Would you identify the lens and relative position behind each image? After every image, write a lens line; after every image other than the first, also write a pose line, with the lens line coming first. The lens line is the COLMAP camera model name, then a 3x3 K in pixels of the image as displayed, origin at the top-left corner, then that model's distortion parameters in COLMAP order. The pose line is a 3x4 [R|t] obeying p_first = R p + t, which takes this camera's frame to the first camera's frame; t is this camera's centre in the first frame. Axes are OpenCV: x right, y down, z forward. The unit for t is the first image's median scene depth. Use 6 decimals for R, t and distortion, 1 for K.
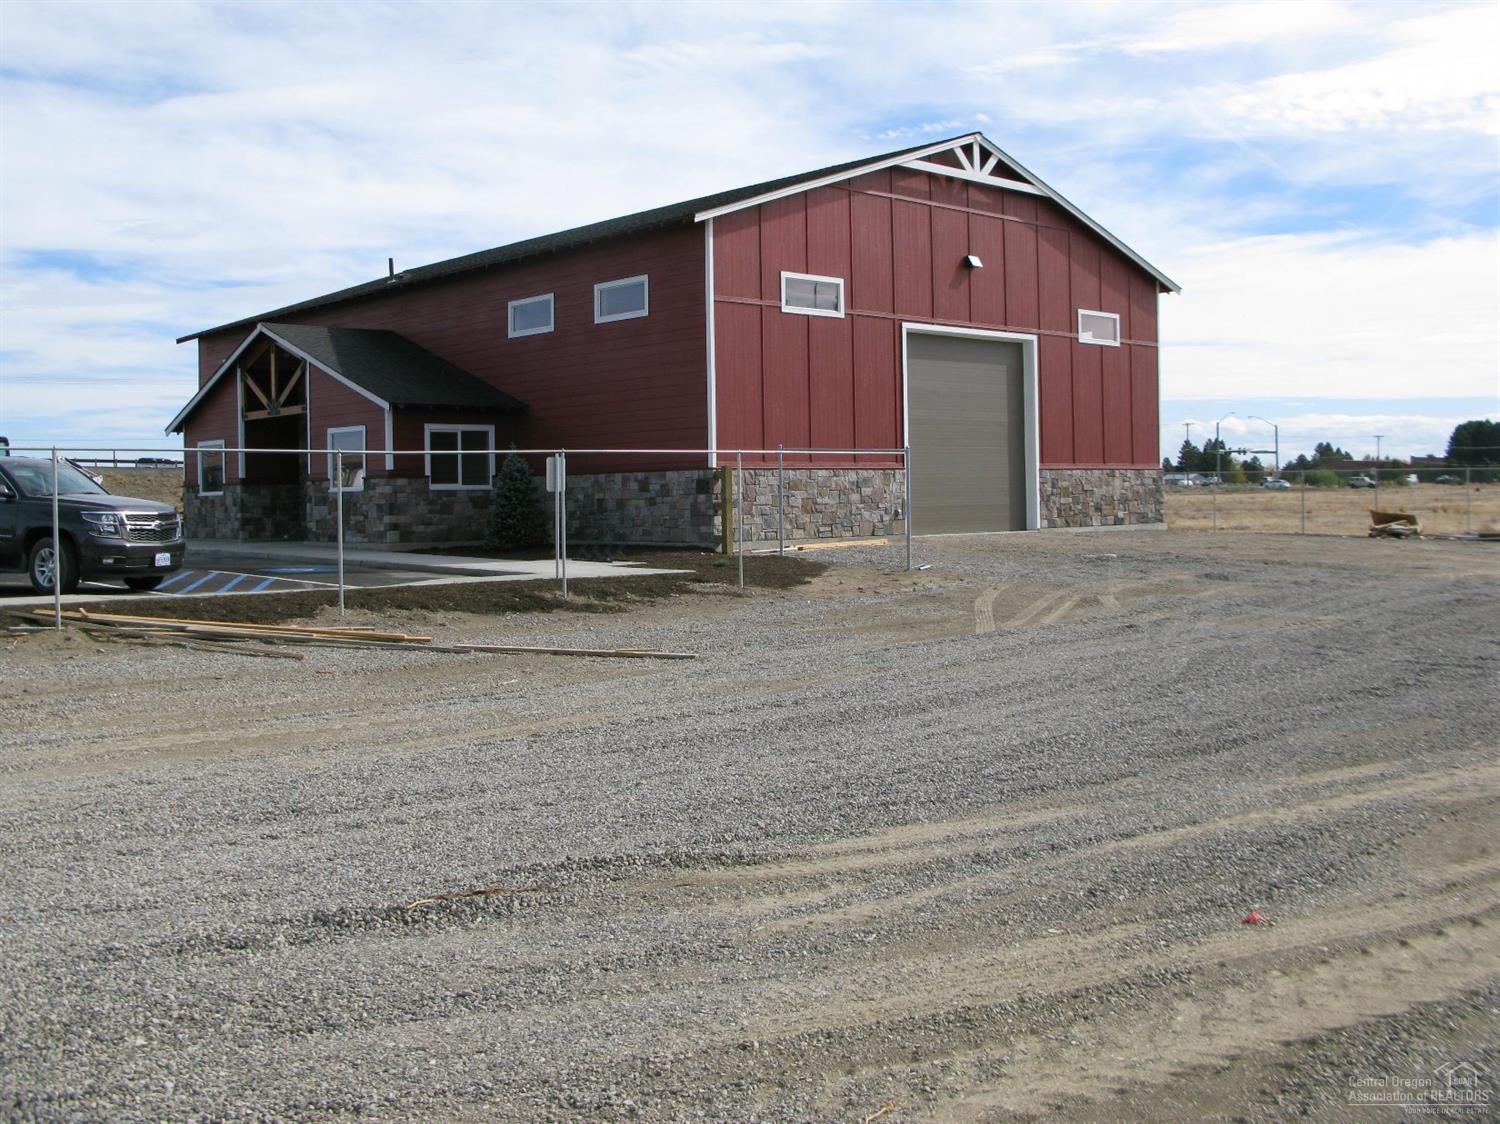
lens RADIAL K [[1586.0, 0, 750.2], [0, 1586.0, 514.7], [0, 0, 1]] dist [-0.214455, 0.288942]
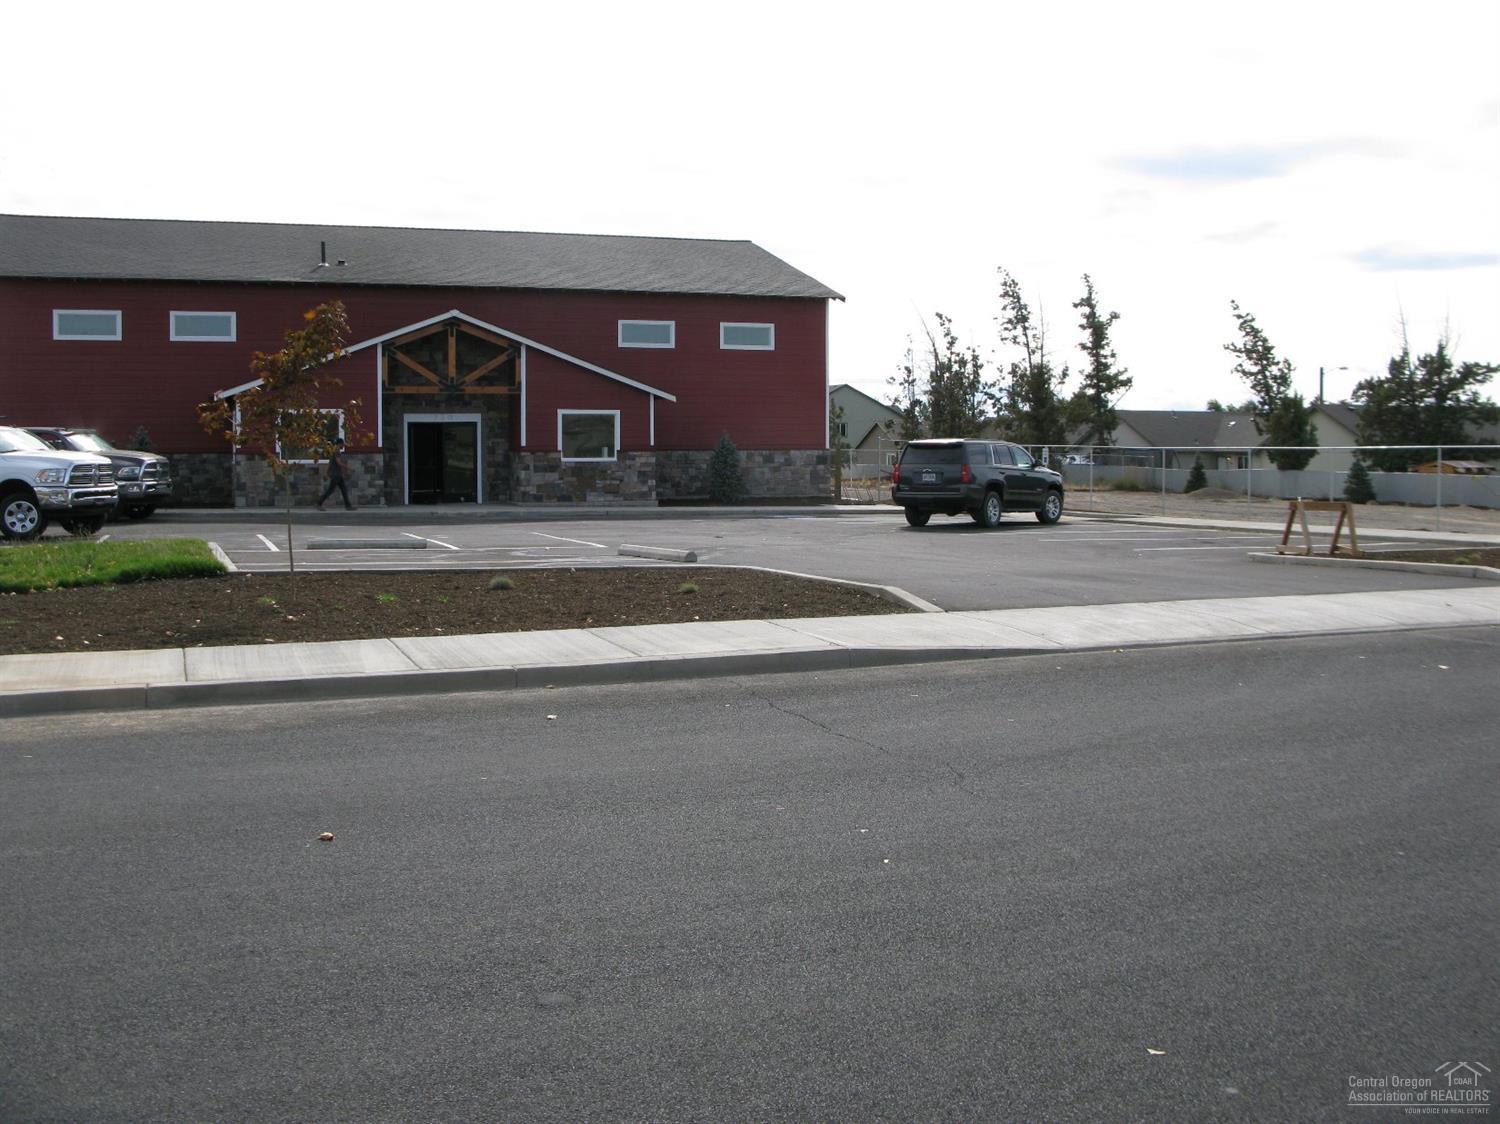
lens RADIAL K [[1586.0, 0, 750.2], [0, 1586.0, 514.7], [0, 0, 1]] dist [-0.214455, 0.288942]
pose [[0.367799, -0.025964, 0.929543, -1.355072], [0.009468, 0.999663, 0.024177, -0.001262], [-0.929857, -0.000091, 0.367921, 0.394572]]
